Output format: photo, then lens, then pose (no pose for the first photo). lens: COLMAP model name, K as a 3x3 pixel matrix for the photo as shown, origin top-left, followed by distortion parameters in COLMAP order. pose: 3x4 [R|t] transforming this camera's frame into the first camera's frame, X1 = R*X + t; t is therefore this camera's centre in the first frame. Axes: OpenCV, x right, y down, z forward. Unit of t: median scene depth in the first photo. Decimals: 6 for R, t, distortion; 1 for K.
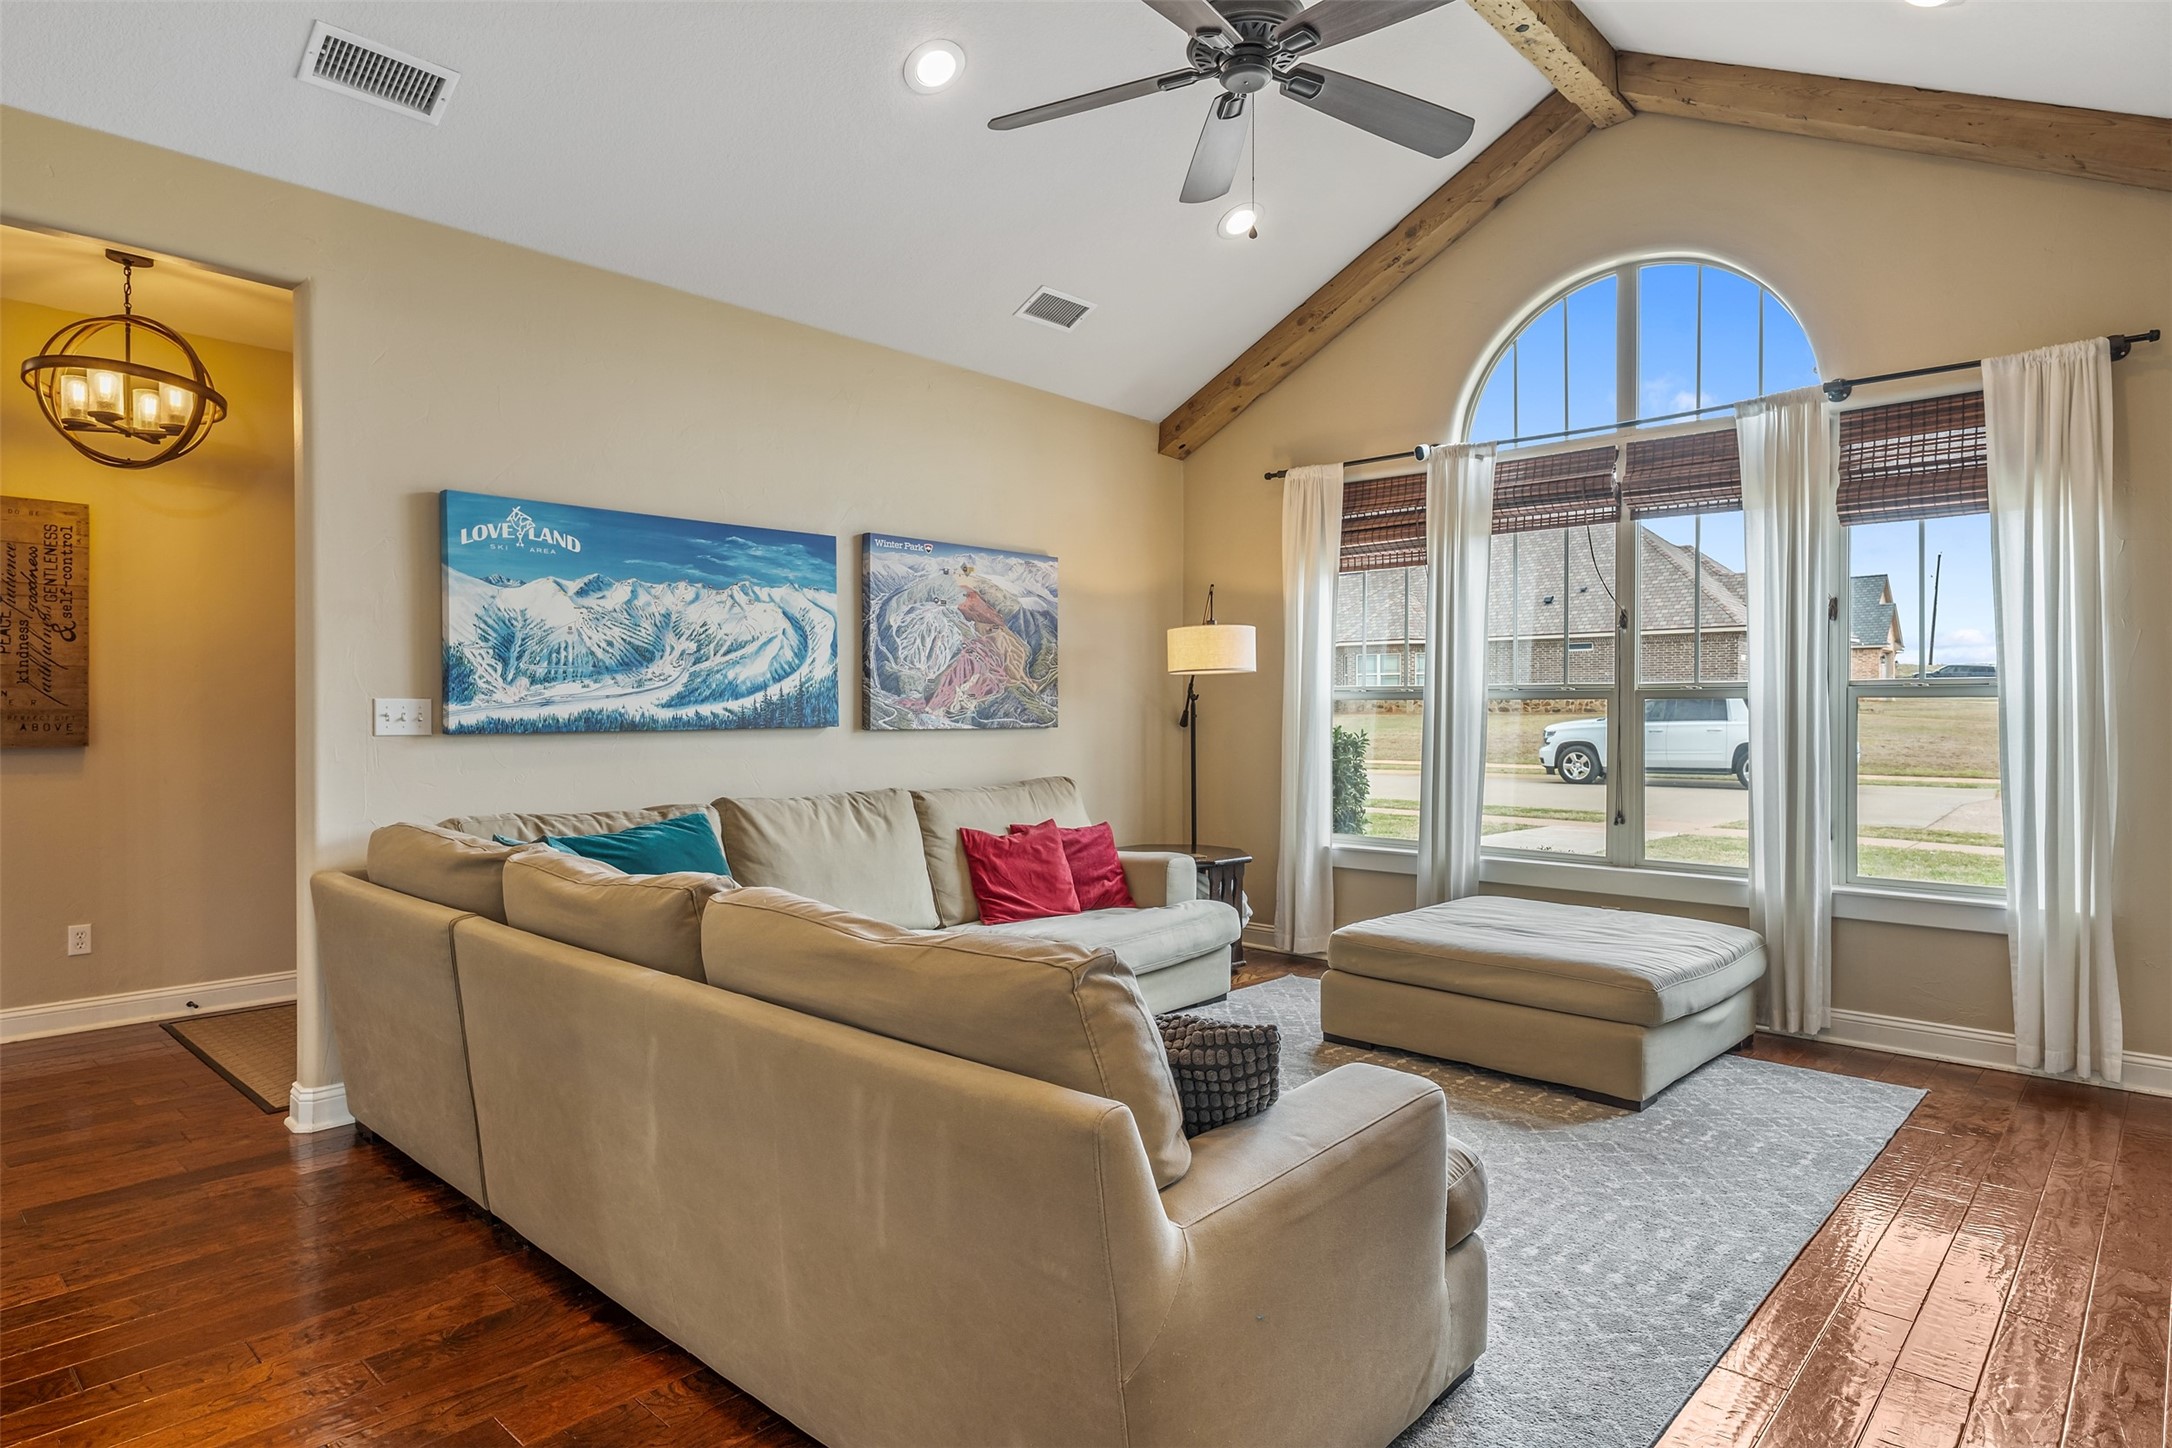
lens RADIAL K [[1205.2, 0, 1083.0], [0, 1205.2, 721.3], [0, 0, 1]] dist [-0.000739, -0.001776]
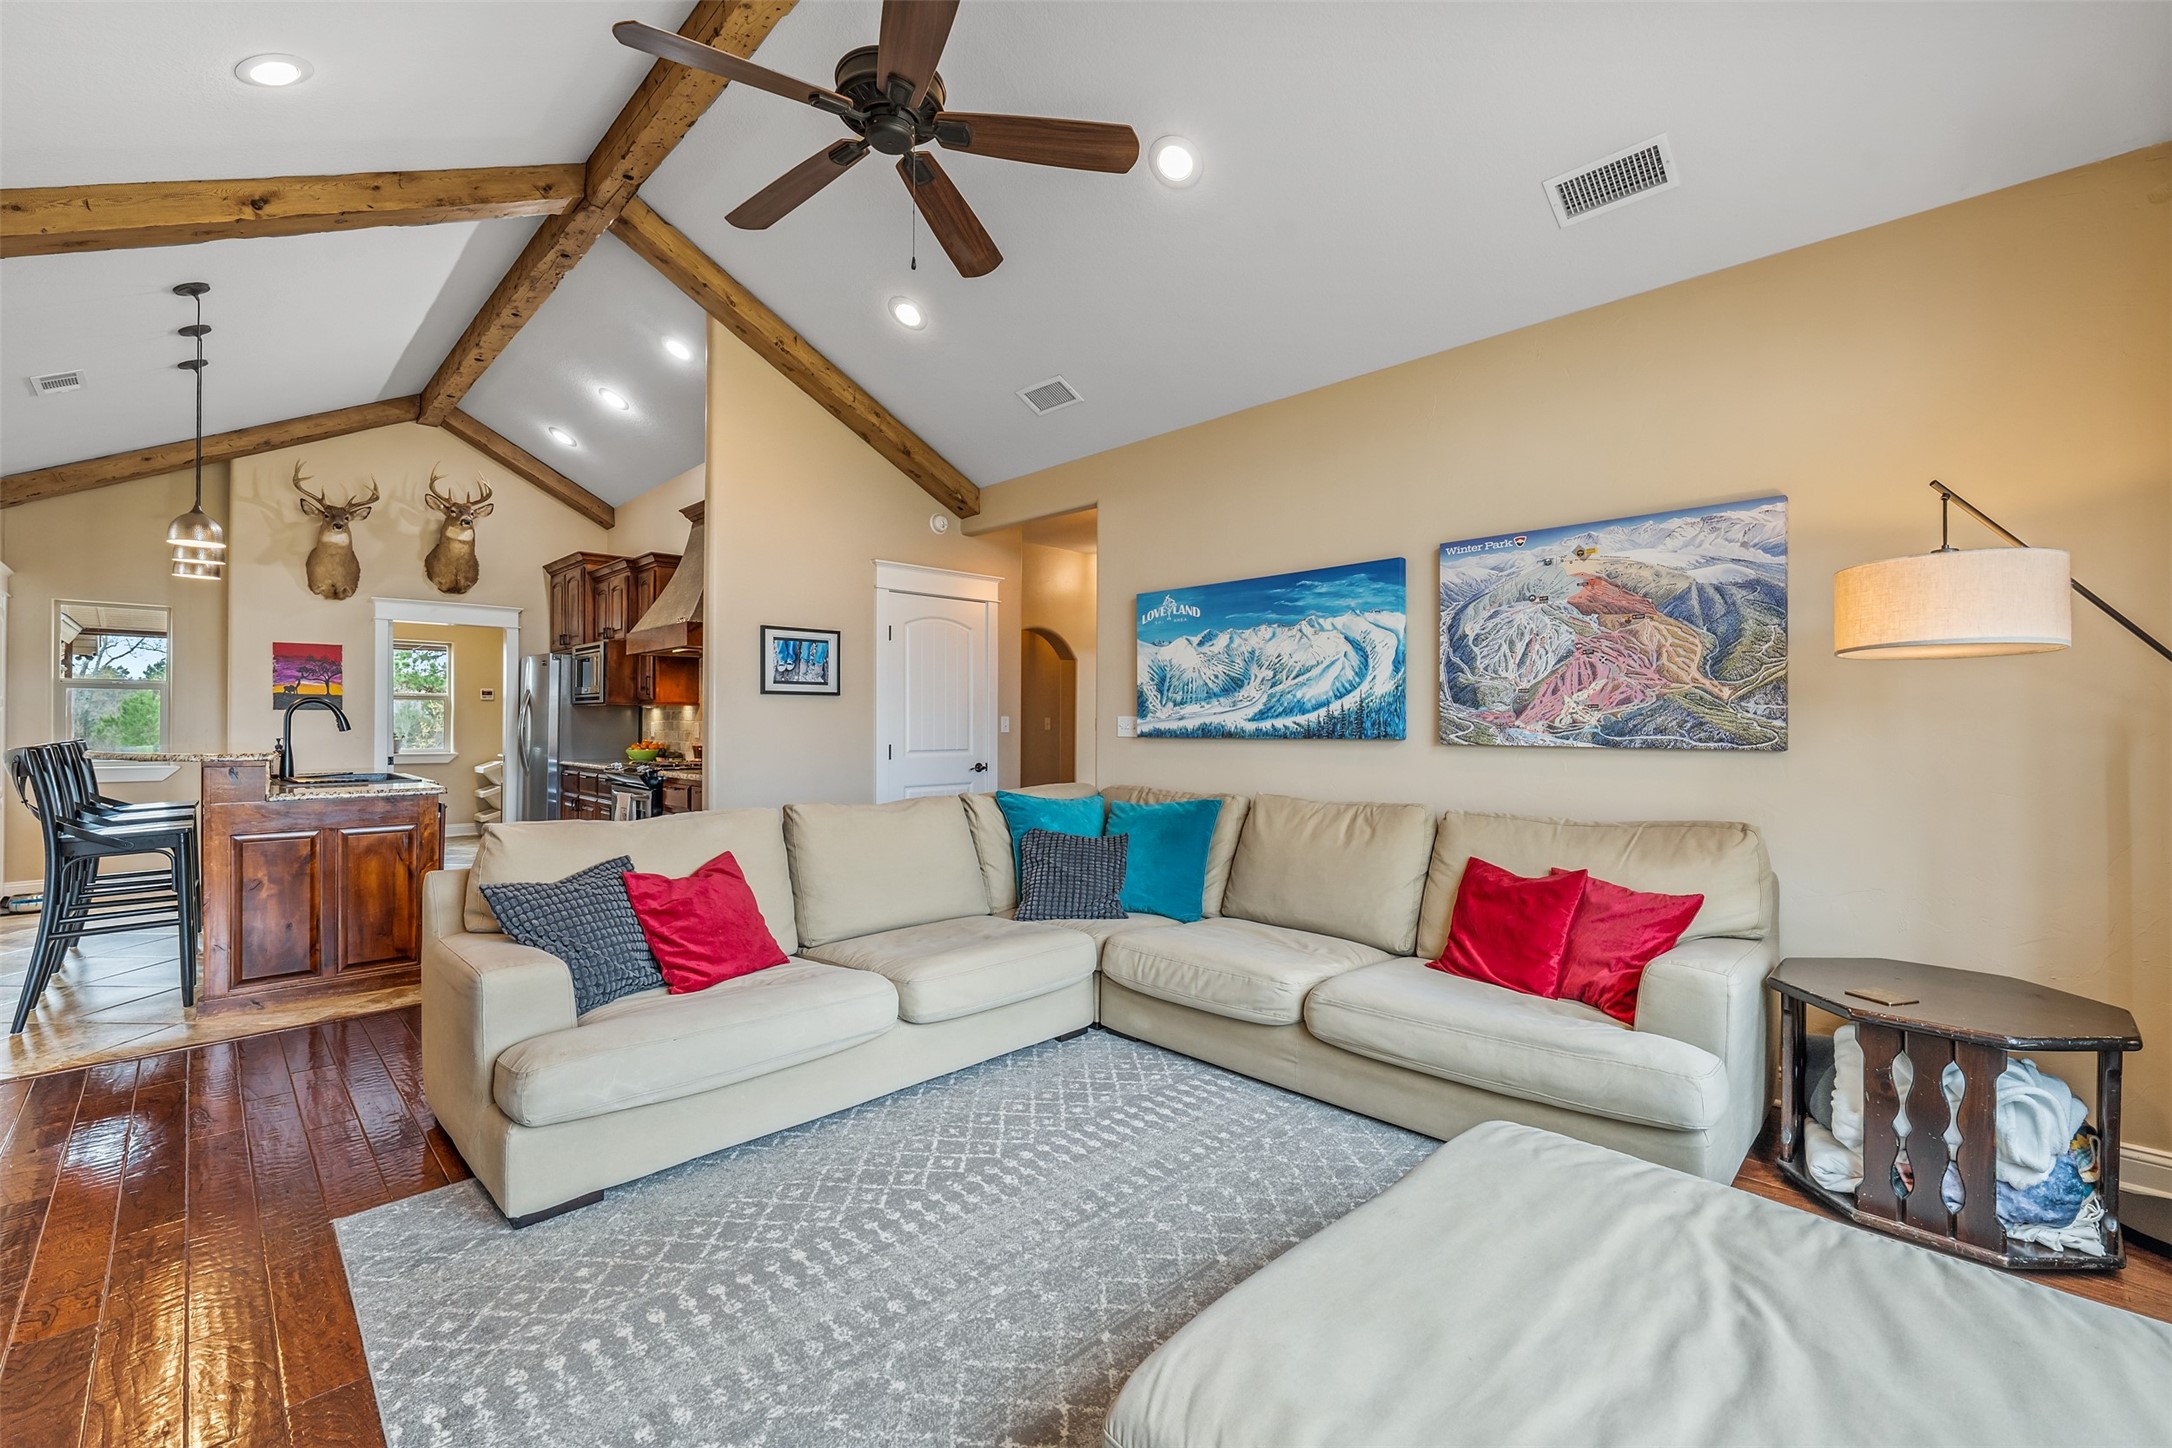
lens RADIAL K [[939.3, 0, 1025.0], [0, 939.3, 702.4], [0, 0, 1]] dist [0.000095, 0.000048]
pose [[-0.092688, 0.002491, -0.995692, 0.652441], [0.012082, 0.999926, 0.001377, -0.033478], [0.995622, -0.011902, -0.092711, 0.770878]]
